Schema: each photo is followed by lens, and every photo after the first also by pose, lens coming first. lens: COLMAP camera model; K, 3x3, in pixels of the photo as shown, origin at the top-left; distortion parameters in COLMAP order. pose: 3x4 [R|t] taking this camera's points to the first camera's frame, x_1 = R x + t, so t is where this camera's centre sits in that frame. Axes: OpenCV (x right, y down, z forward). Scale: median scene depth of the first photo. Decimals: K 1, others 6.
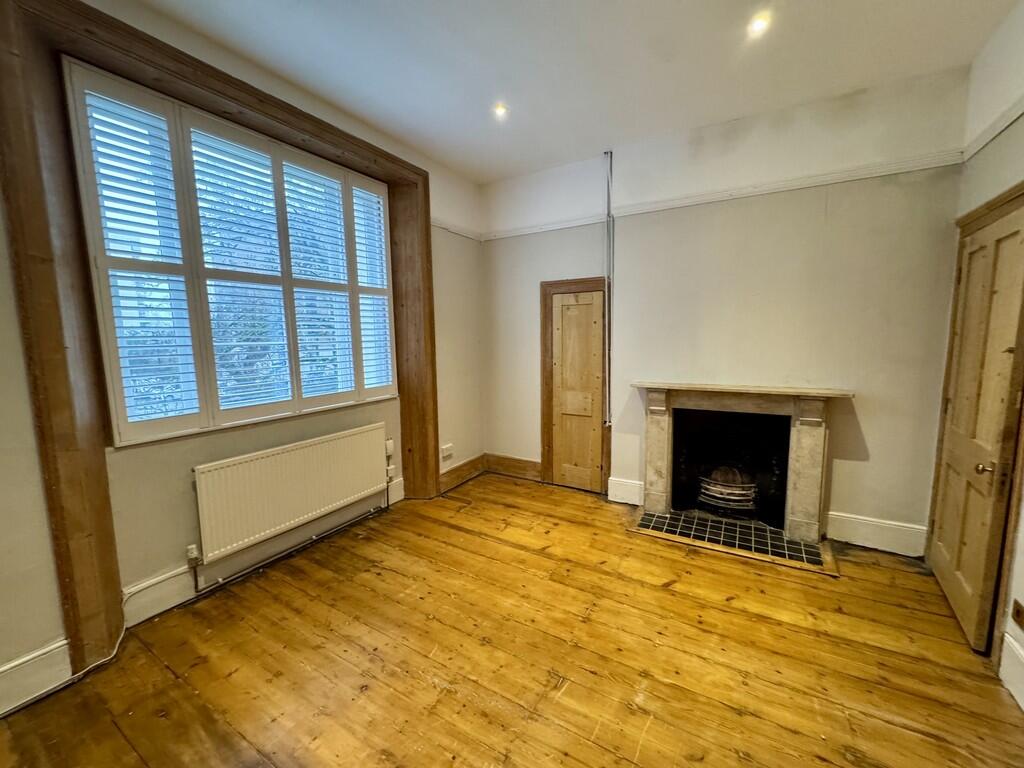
lens RADIAL K [[406.2, 0, 512.0], [0, 406.2, 384.0], [0, 0, 1]] dist [-0.003865, -0.000089]
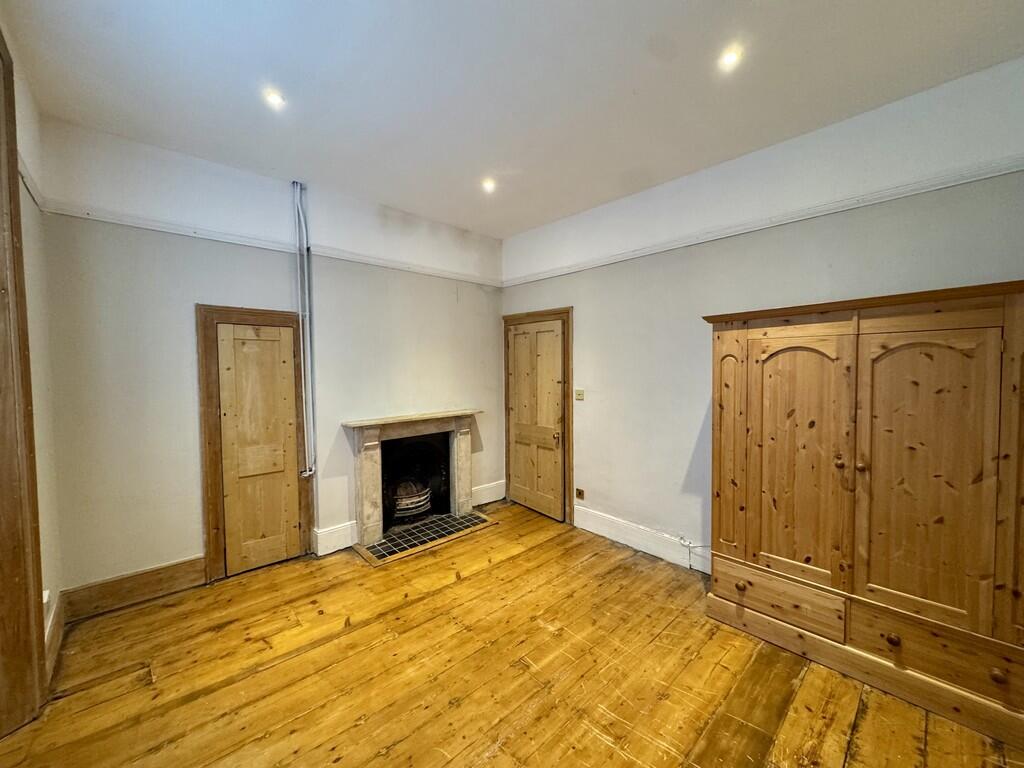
lens RADIAL K [[406.2, 0, 512.0], [0, 406.2, 384.0], [0, 0, 1]] dist [-0.003865, -0.000089]
pose [[0.280438, -0.028421, 0.959451, -0.593299], [0.113900, 0.993485, -0.003862, -0.053121], [-0.953090, 0.110364, 0.281848, 0.344091]]
